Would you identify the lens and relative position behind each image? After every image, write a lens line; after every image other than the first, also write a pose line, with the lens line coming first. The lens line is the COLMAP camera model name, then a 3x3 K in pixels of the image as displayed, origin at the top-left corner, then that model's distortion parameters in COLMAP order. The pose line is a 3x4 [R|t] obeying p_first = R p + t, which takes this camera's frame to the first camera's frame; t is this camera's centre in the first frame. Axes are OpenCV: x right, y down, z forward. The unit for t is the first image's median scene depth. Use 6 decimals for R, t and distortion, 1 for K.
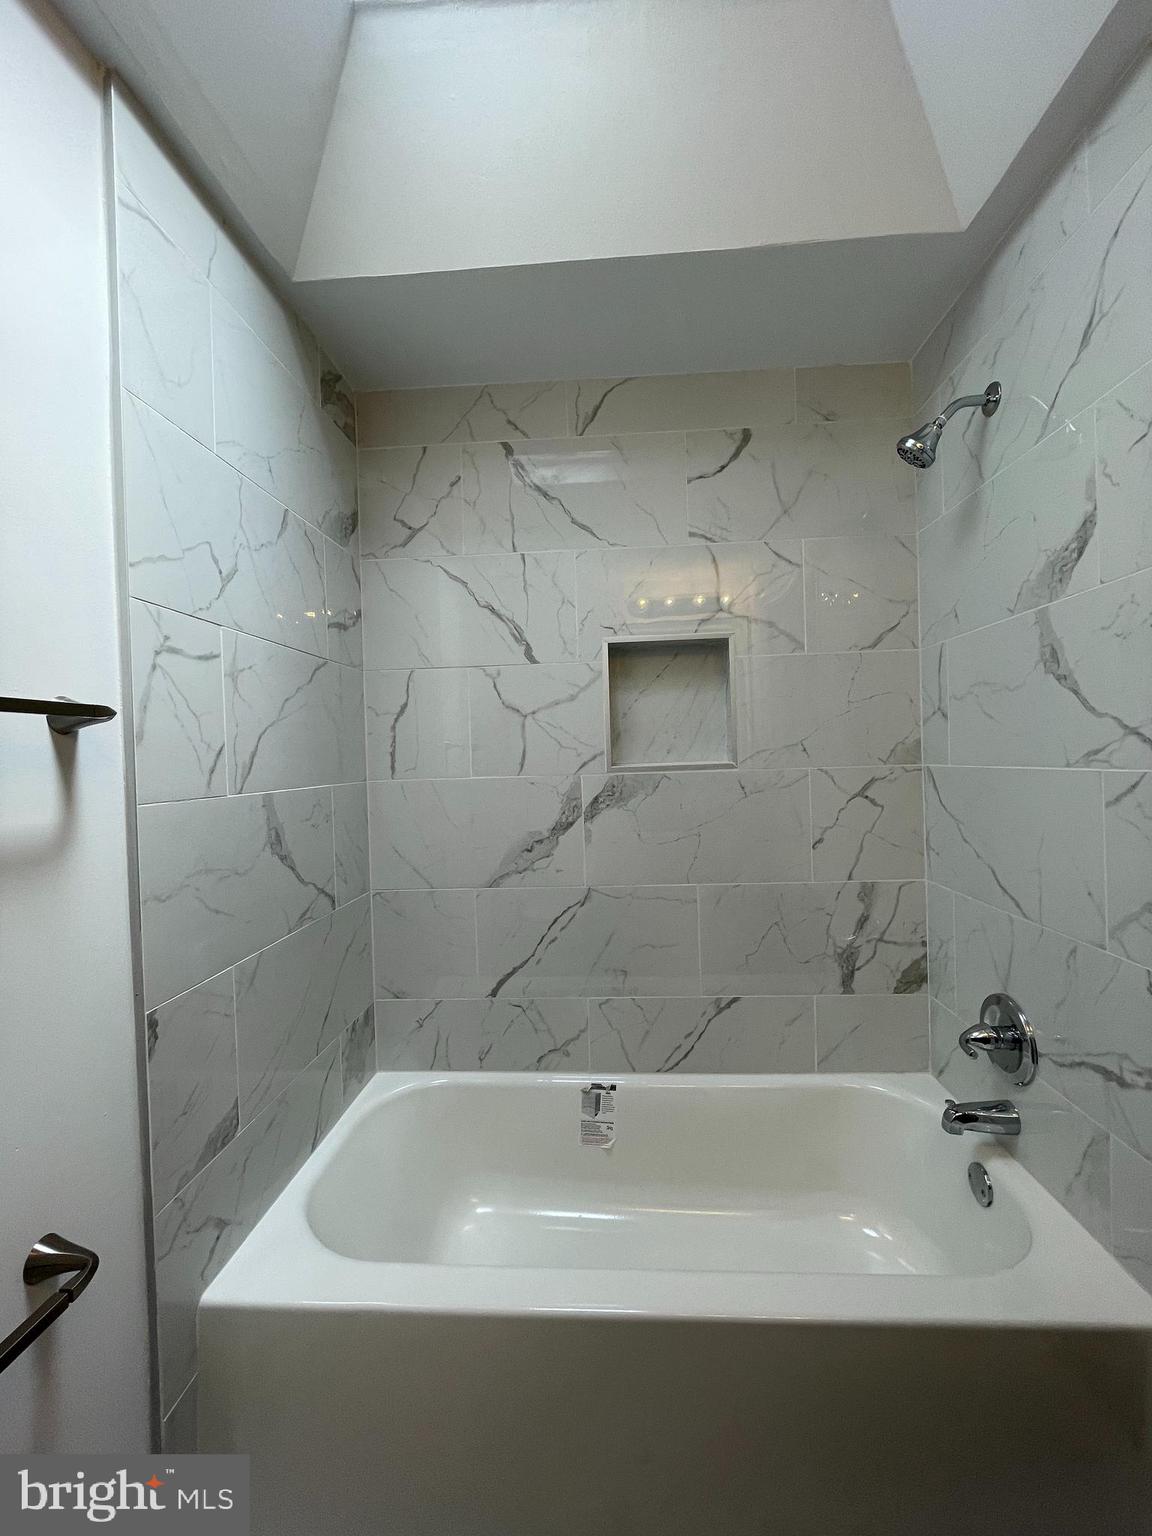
lens RADIAL K [[617.4, 0, 583.1], [0, 617.4, 766.9], [0, 0, 1]] dist [-0.003323, -0.000576]
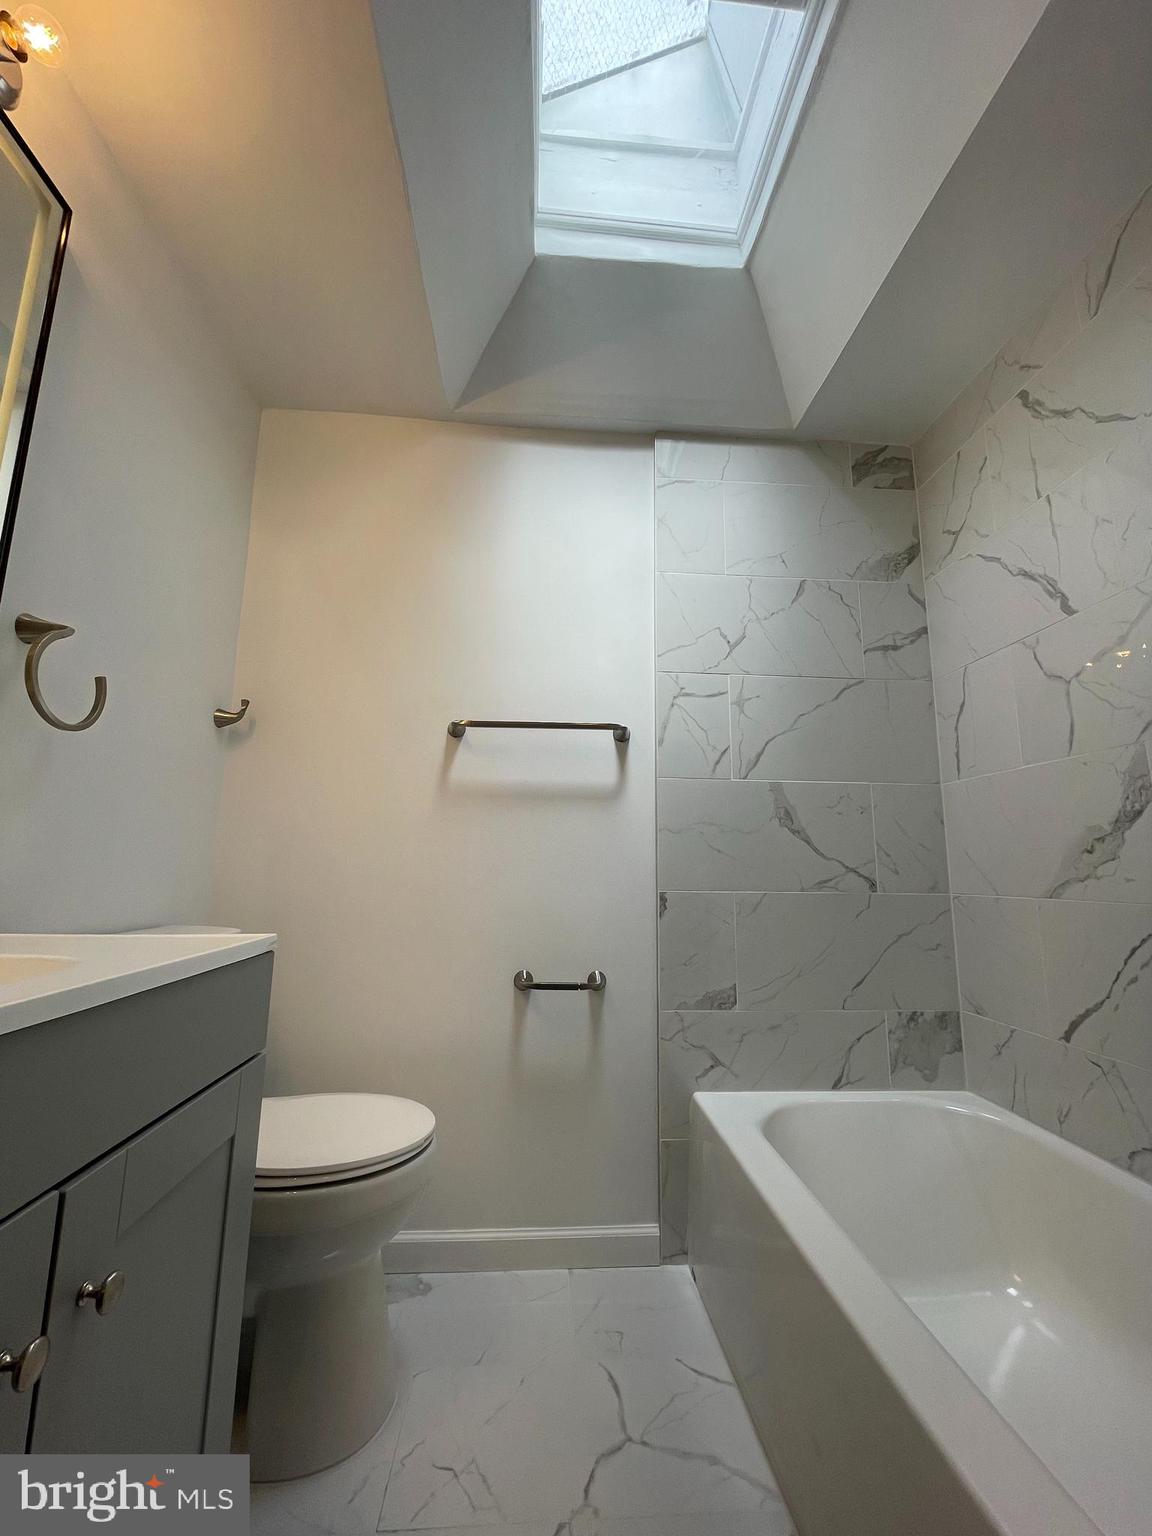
lens RADIAL K [[617.4, 0, 583.1], [0, 617.4, 766.9], [0, 0, 1]] dist [-0.003323, -0.000576]
pose [[0.138827, -0.132300, -0.981440, 0.589540], [-0.033395, 0.989847, -0.138157, 0.159201], [0.989753, 0.051956, 0.133000, 0.277666]]
